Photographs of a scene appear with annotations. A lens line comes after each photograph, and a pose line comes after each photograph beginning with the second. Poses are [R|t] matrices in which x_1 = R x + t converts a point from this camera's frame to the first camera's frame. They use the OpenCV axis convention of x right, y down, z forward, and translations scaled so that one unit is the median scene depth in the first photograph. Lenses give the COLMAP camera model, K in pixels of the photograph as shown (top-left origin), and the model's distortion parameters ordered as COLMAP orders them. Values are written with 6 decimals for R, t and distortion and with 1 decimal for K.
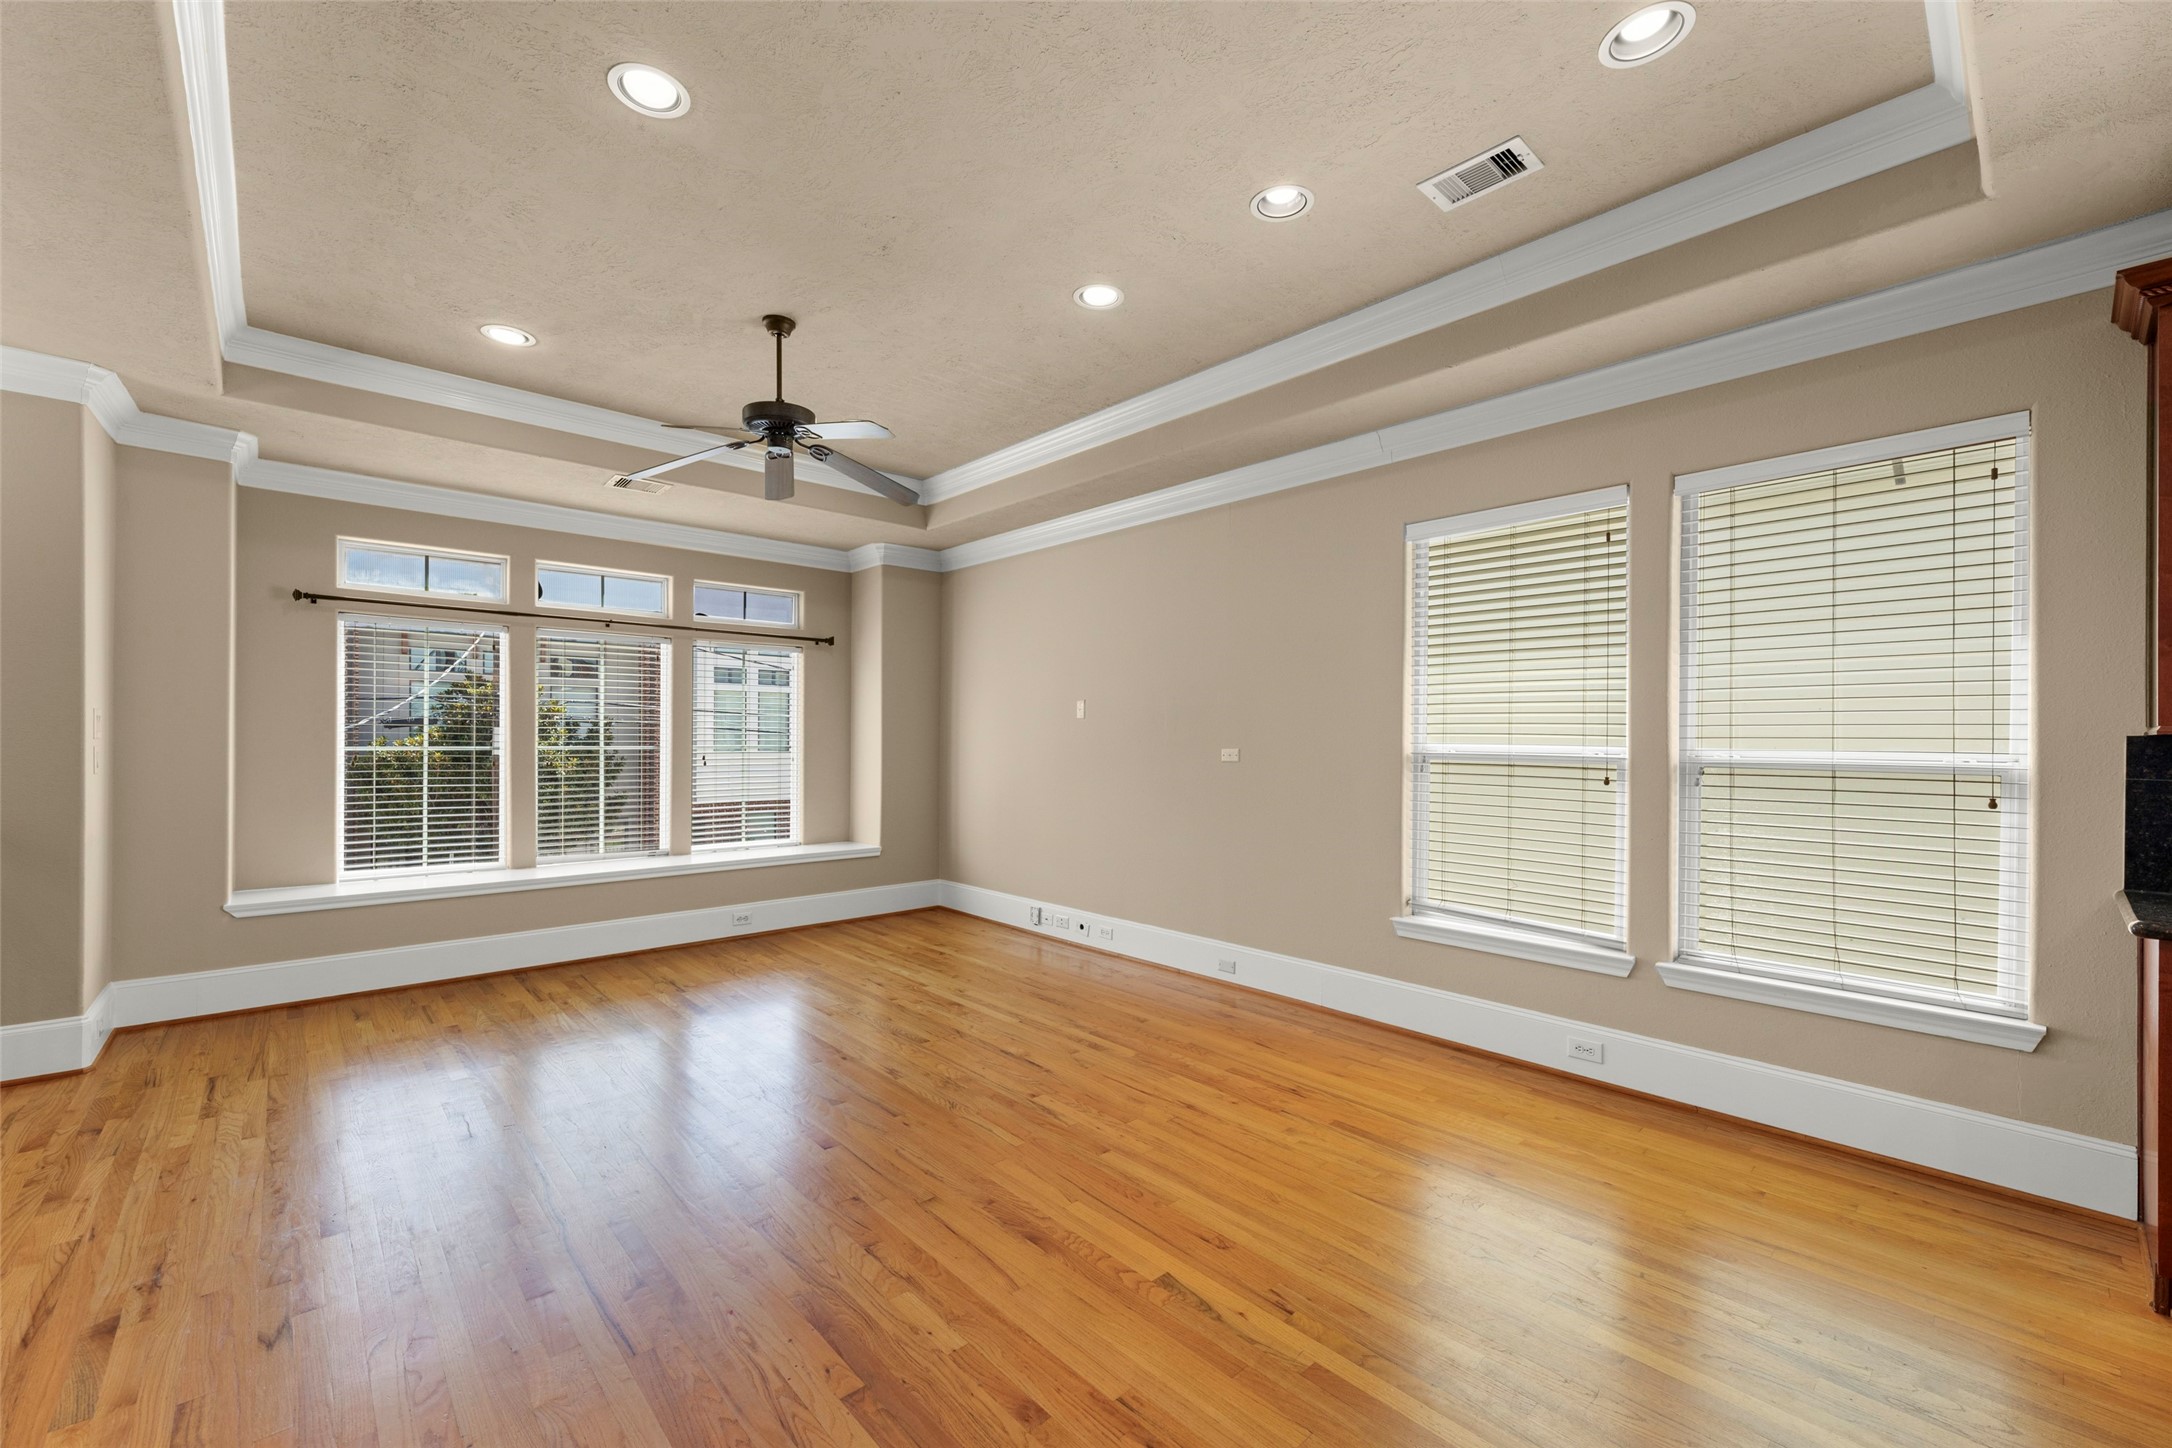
lens RADIAL K [[879.6, 0, 1077.7], [0, 879.6, 739.8], [0, 0, 1]] dist [-0.000379, -0.000200]
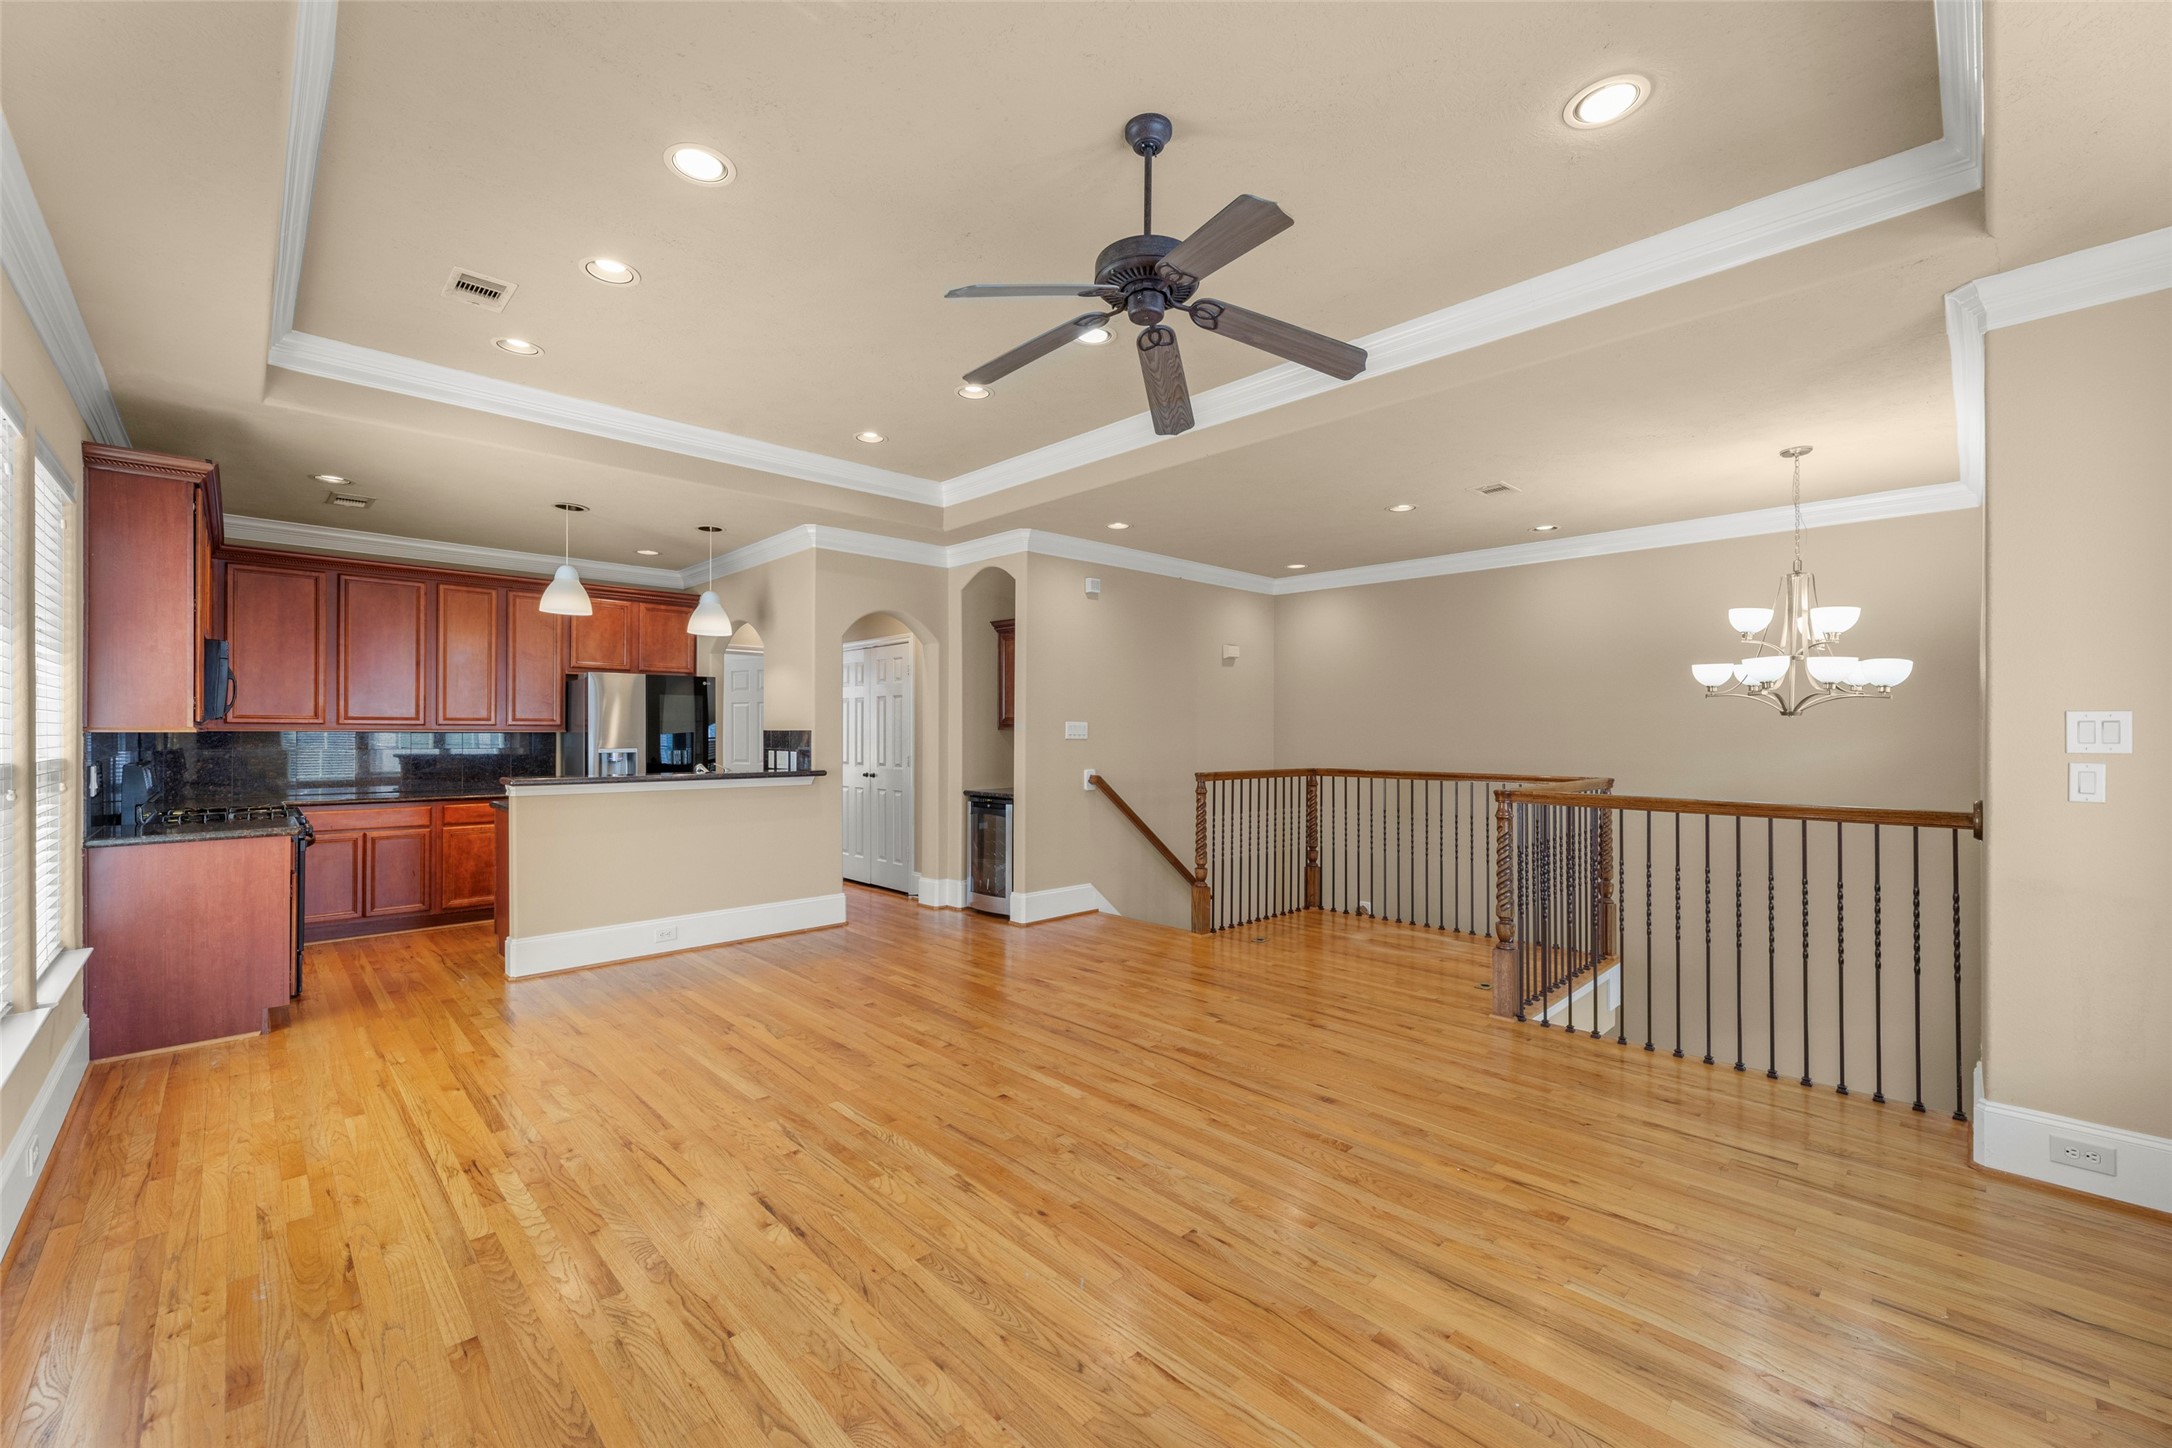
lens RADIAL K [[867.9, 0, 1086.0], [0, 867.9, 724.0], [0, 0, 1]] dist [-0.000858, -0.000276]
pose [[-0.999220, -0.007230, -0.038827, -0.258350], [-0.007029, 0.999961, -0.005312, -0.015170], [0.038863, -0.005035, -0.999232, 1.604323]]
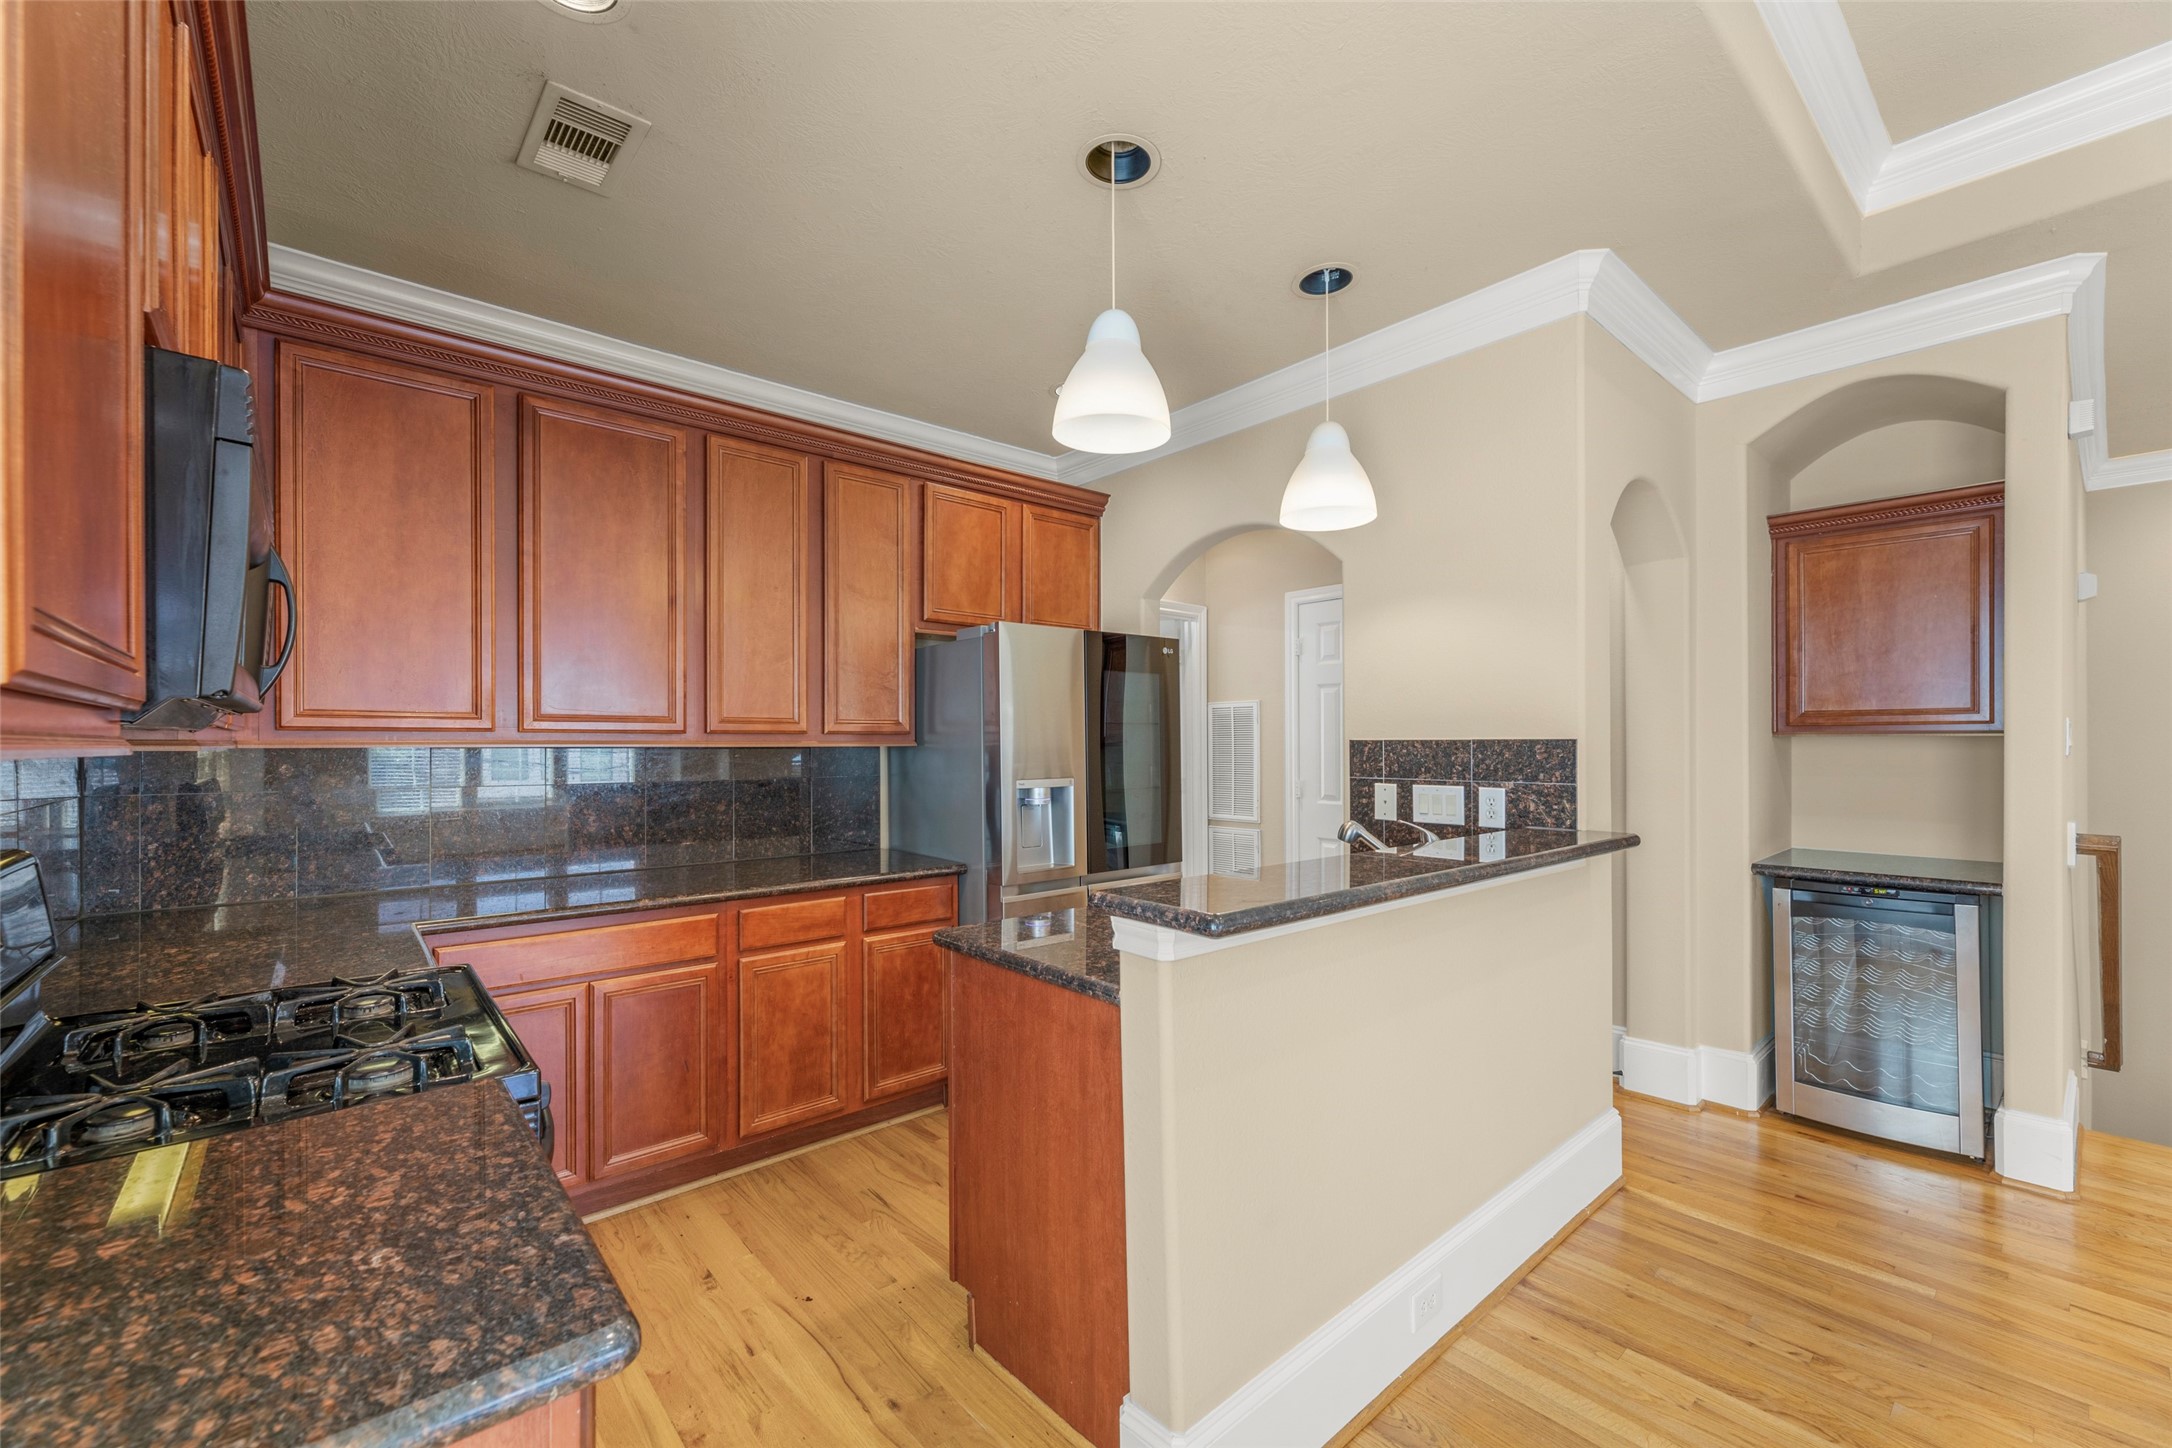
lens RADIAL K [[879.6, 0, 1077.7], [0, 879.6, 739.8], [0, 0, 1]] dist [-0.000379, -0.000200]
pose [[-0.999868, 0.000452, 0.016263, 0.562148], [0.000353, 0.999982, -0.006037, -0.002401], [-0.016265, -0.006031, -0.999850, 0.696910]]
